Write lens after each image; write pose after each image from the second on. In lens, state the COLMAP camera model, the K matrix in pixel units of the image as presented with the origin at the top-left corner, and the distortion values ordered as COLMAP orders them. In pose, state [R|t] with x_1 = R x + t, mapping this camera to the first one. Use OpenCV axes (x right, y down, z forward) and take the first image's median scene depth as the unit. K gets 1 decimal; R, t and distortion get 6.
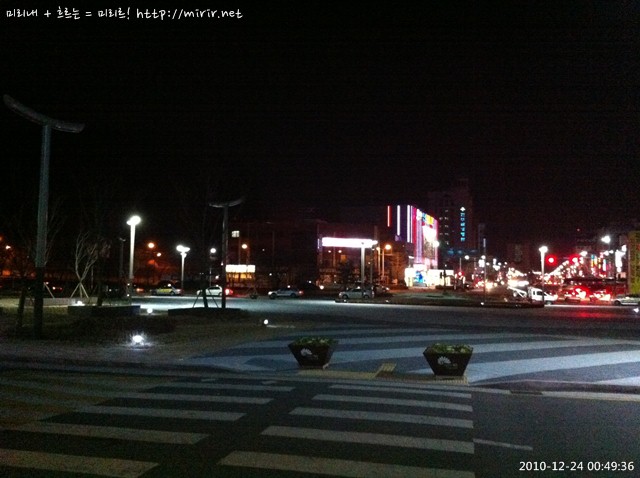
lens RADIAL K [[580.4, 0, 319.9], [0, 580.4, 238.9], [0, 0, 1]] dist [-0.049488, -0.002912]
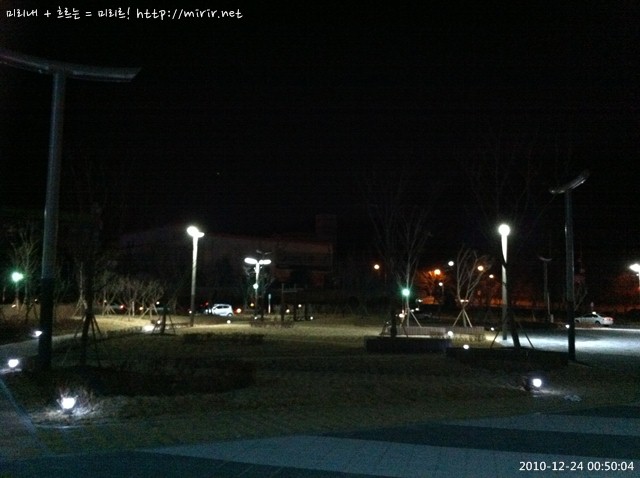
lens RADIAL K [[580.4, 0, 320.1], [0, 580.4, 239.2], [0, 0, 1]] dist [-0.049488, -0.002912]
pose [[0.675781, -0.083858, -0.732317, 0.088669], [0.047863, 0.996403, -0.069931, 0.024903], [0.735547, 0.012207, 0.677364, 0.291898]]
